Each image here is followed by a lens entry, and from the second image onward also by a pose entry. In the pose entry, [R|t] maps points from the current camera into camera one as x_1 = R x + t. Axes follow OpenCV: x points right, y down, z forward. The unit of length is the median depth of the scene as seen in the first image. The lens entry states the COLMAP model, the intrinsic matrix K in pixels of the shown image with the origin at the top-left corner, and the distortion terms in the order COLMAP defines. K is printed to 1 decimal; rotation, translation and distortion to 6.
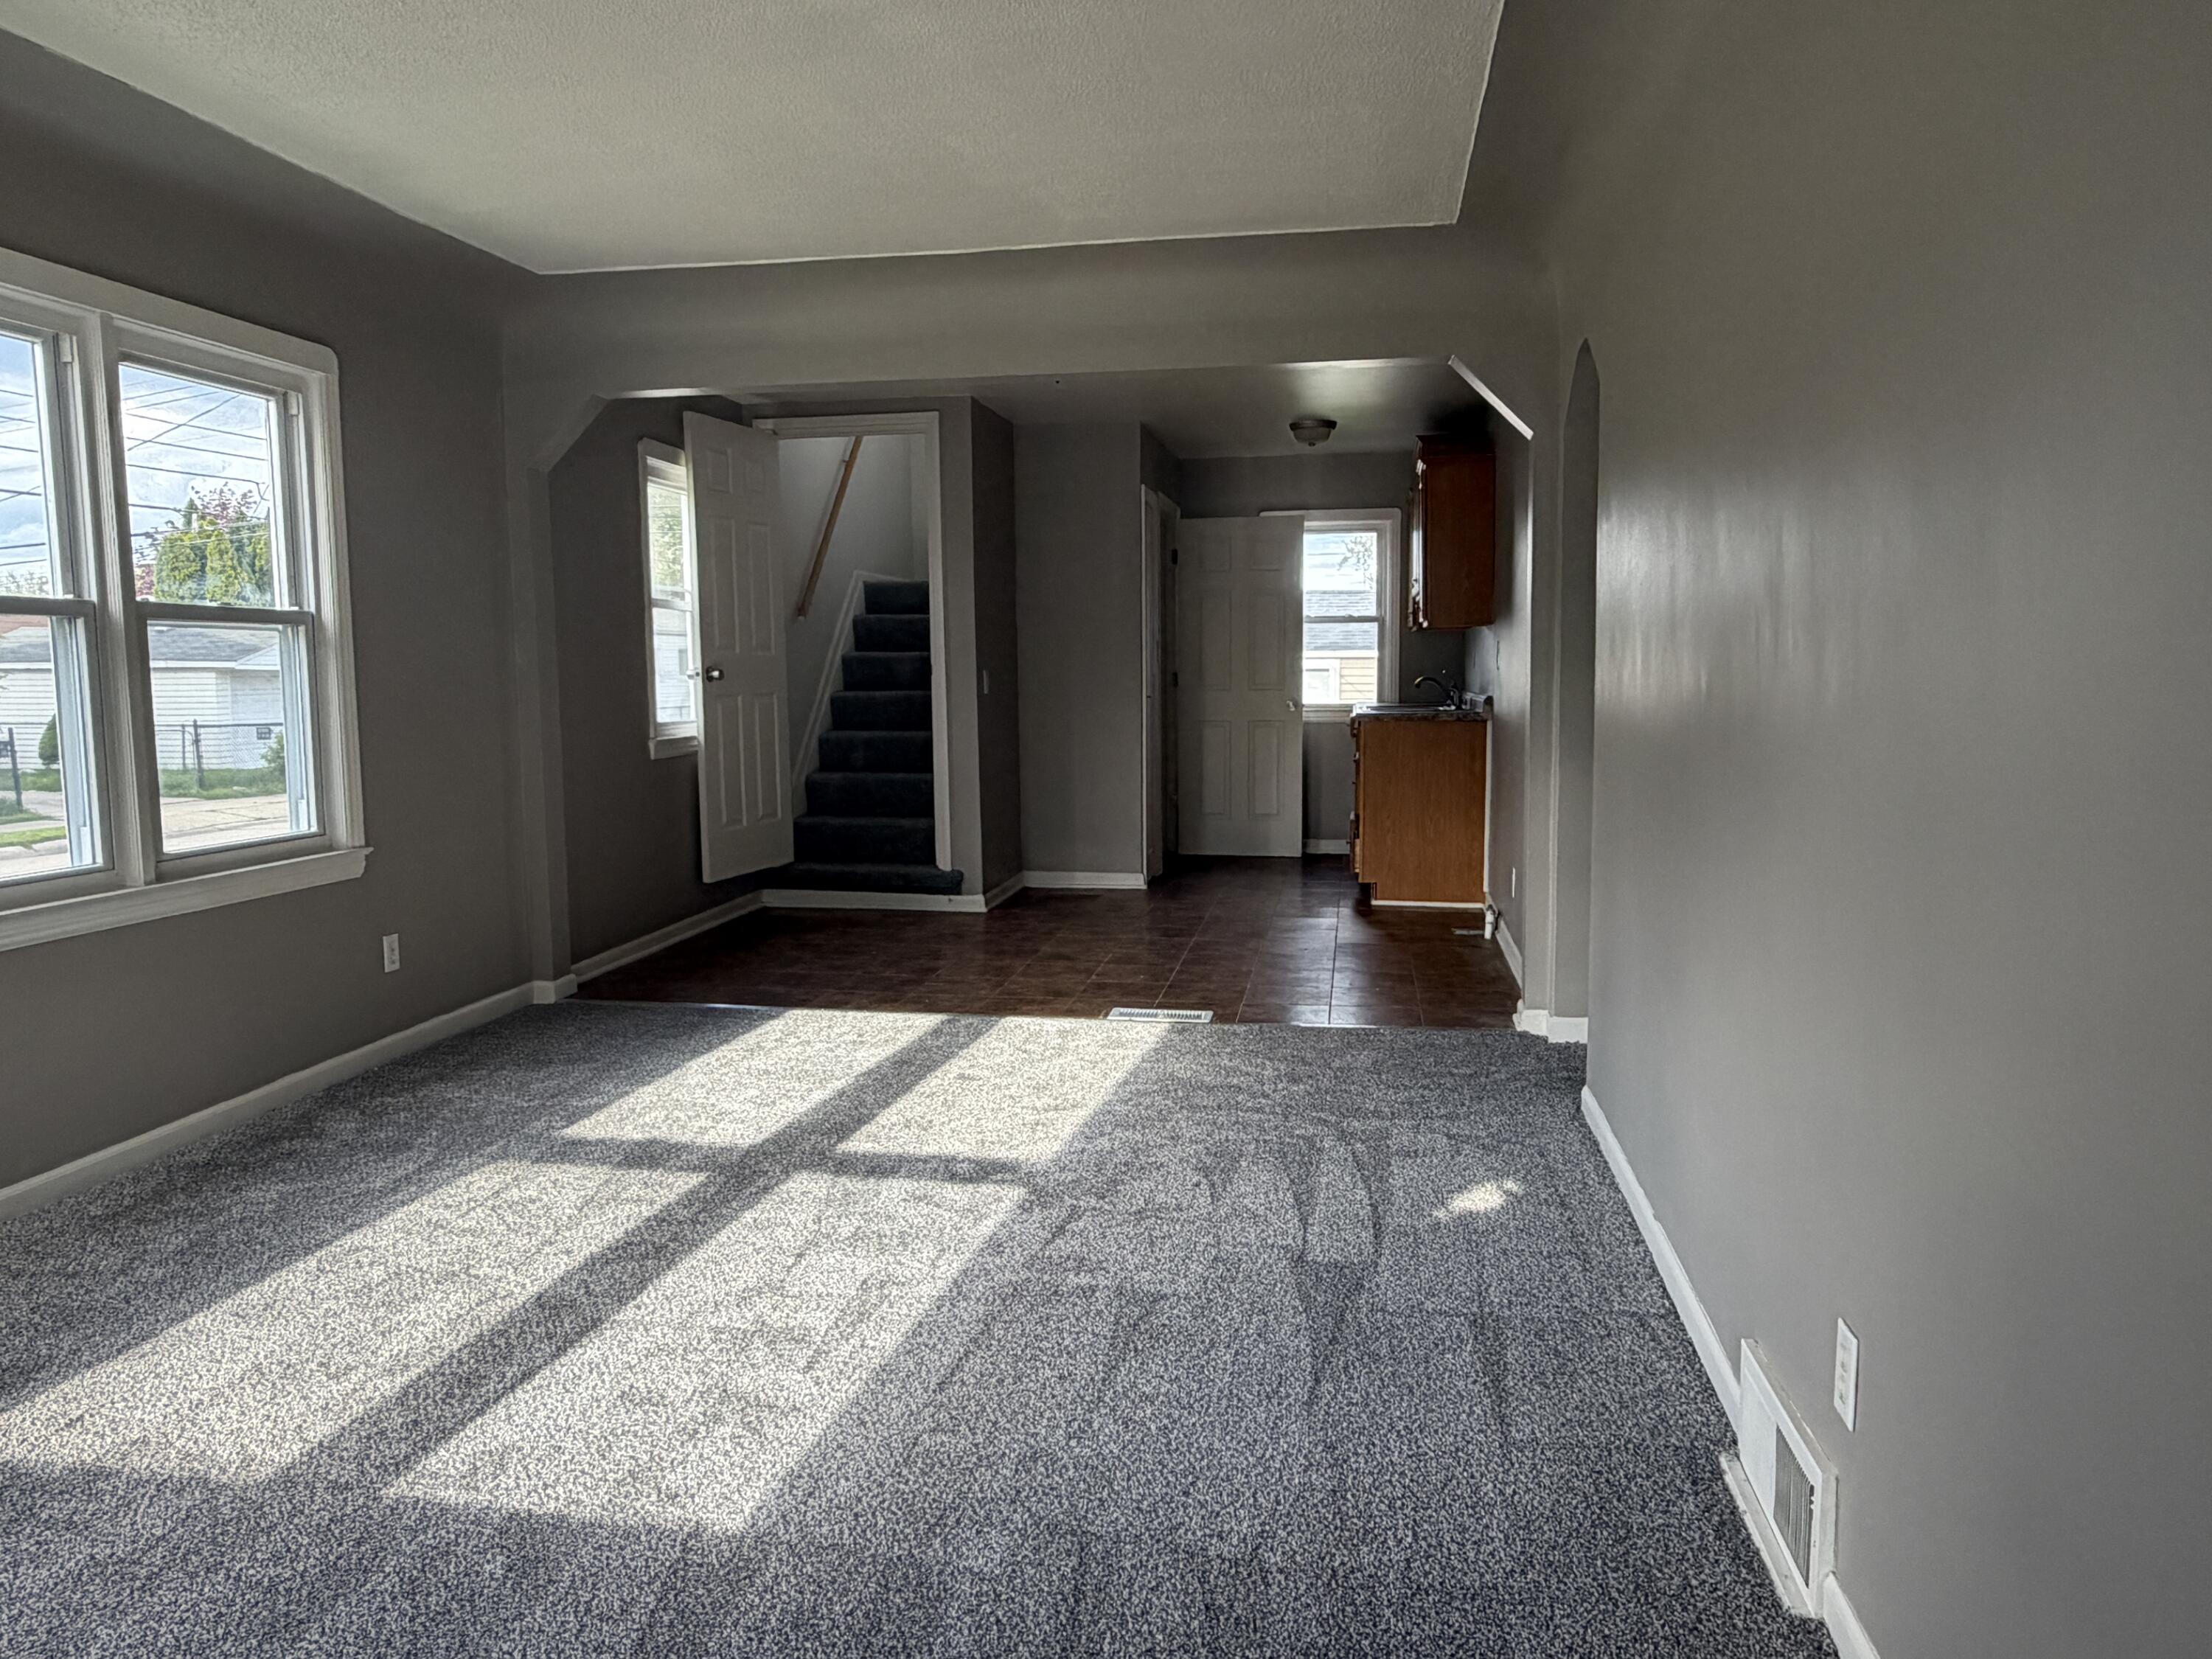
lens RADIAL K [[1537.2, 0, 1102.8], [0, 1537.2, 825.9], [0, 0, 1]] dist [0.008070, -0.002633]
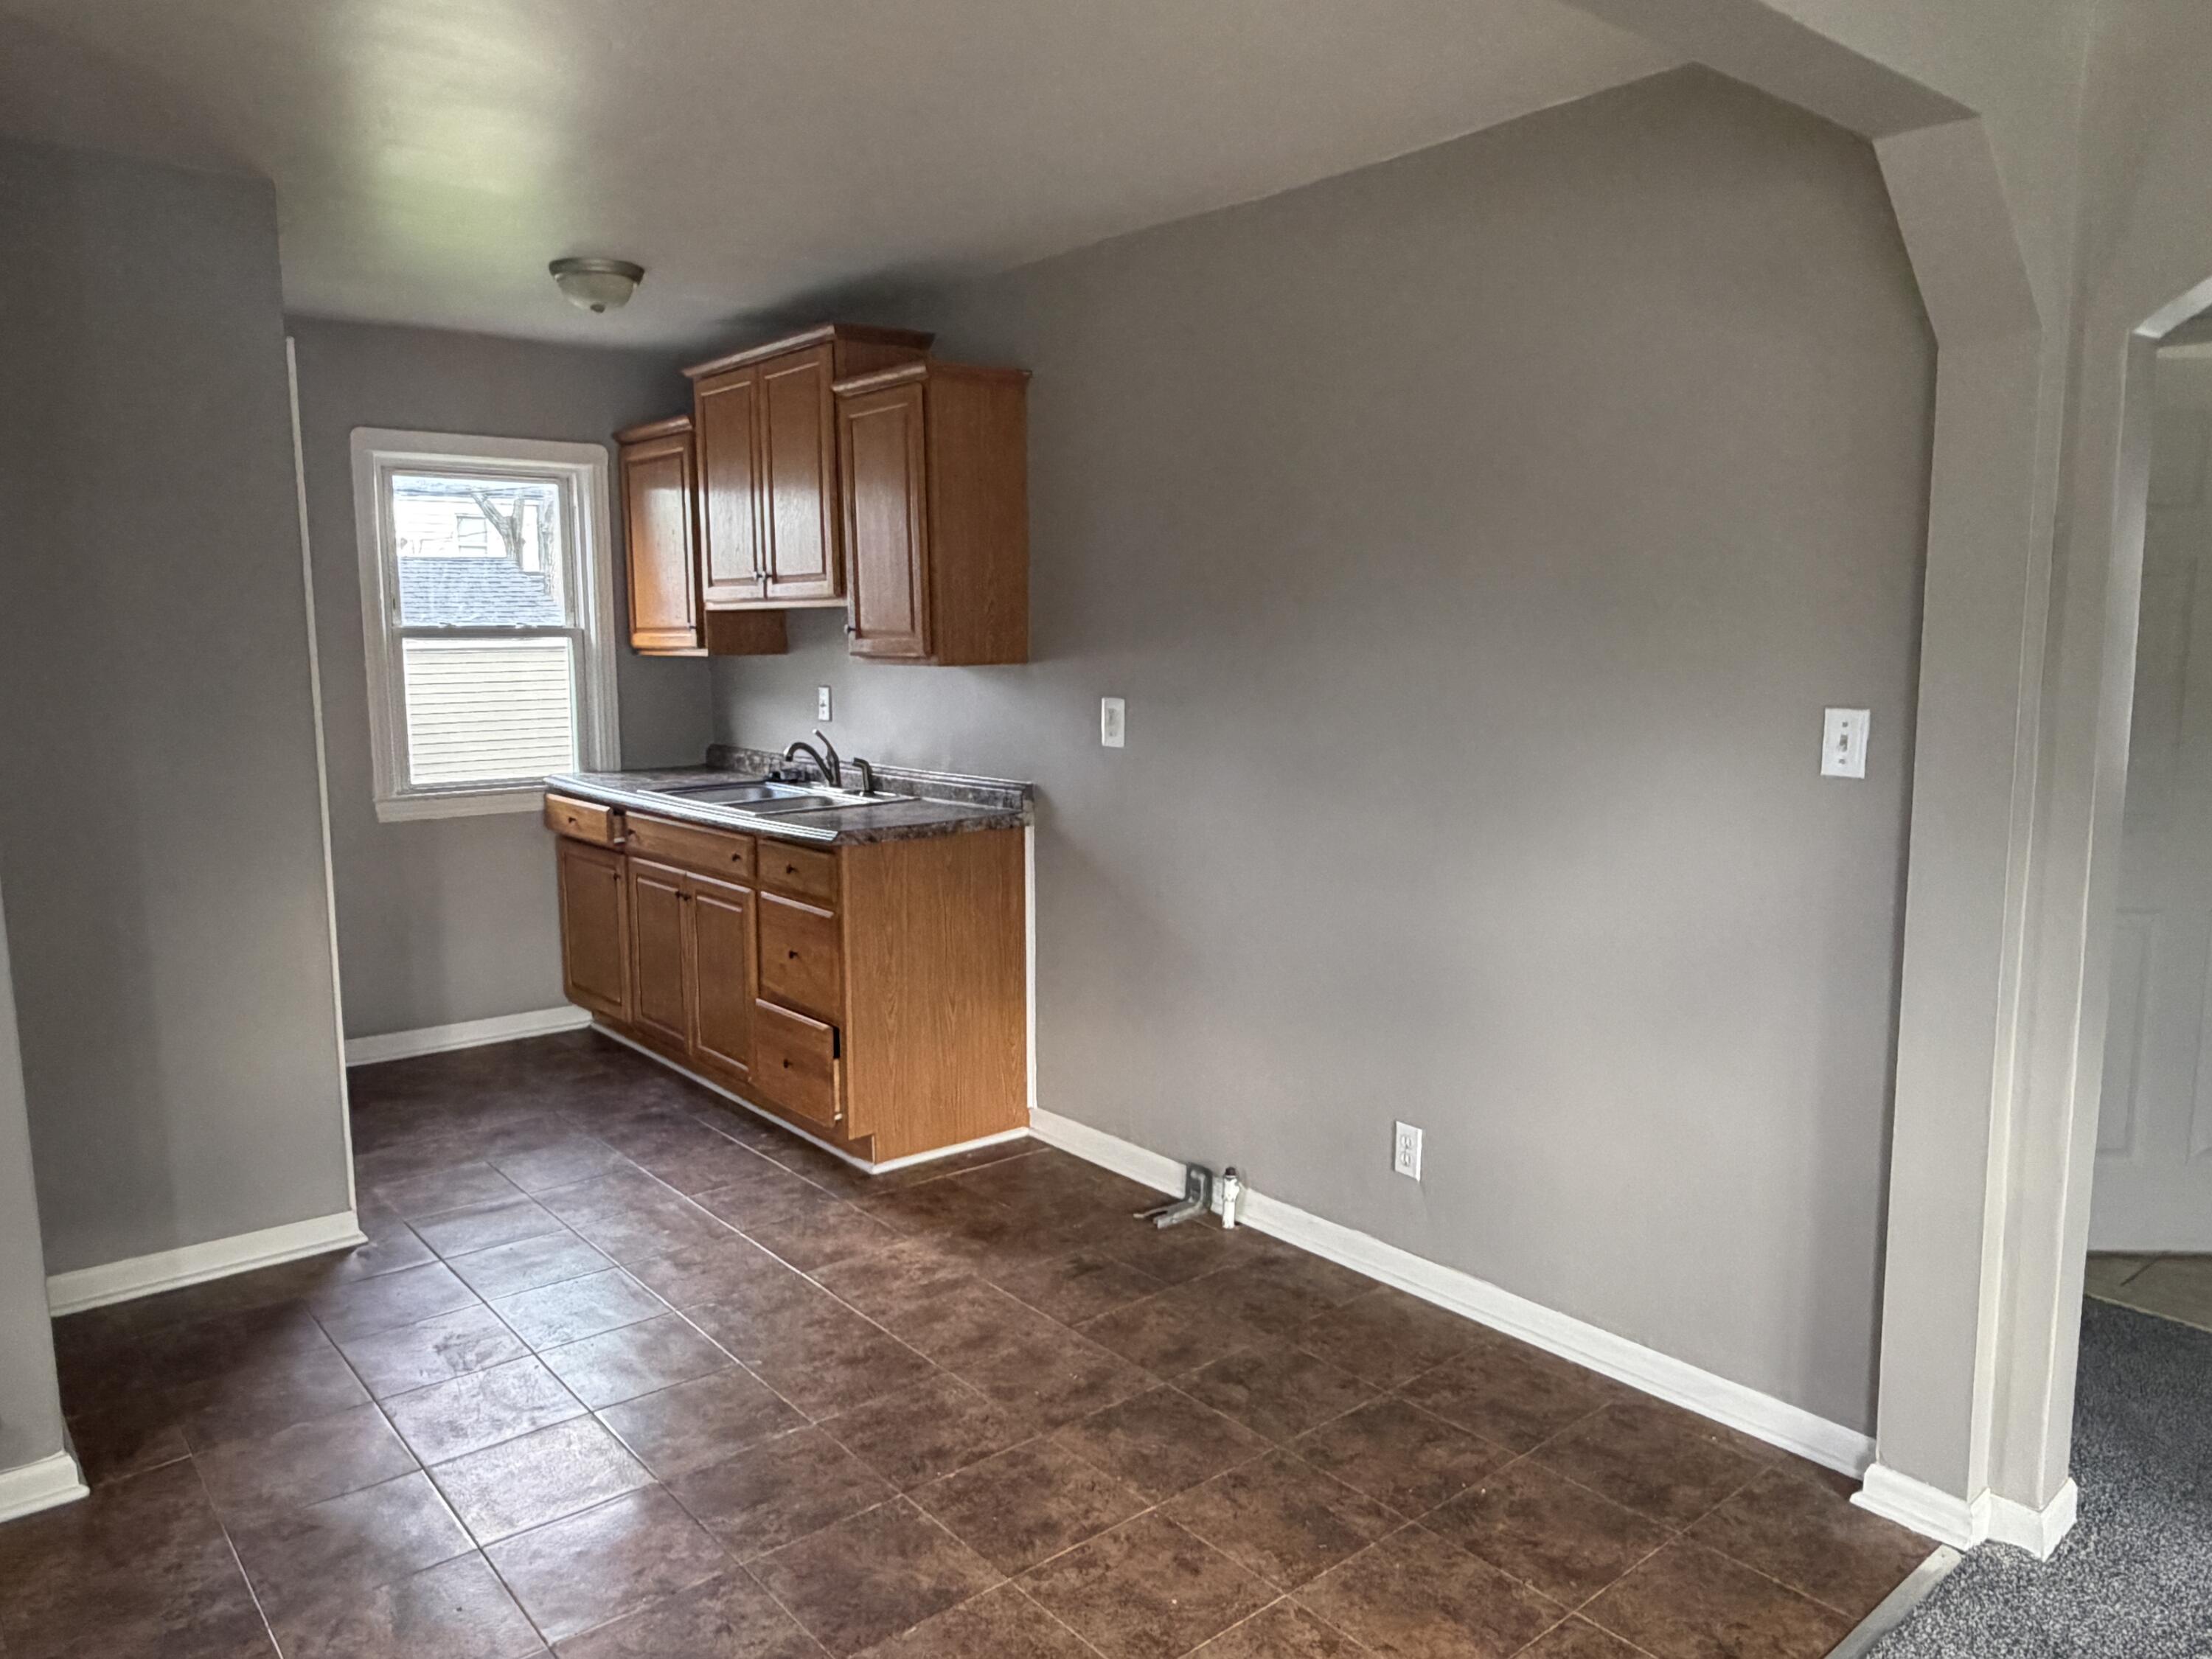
lens RADIAL K [[1537.2, 0, 1113.1], [0, 1537.2, 833.6], [0, 0, 1]] dist [0.008070, -0.002633]
pose [[0.648919, -0.102210, 0.753961, -0.138930], [0.083011, 0.994531, 0.063376, -0.078594], [-0.756316, 0.021461, 0.653855, 0.462712]]
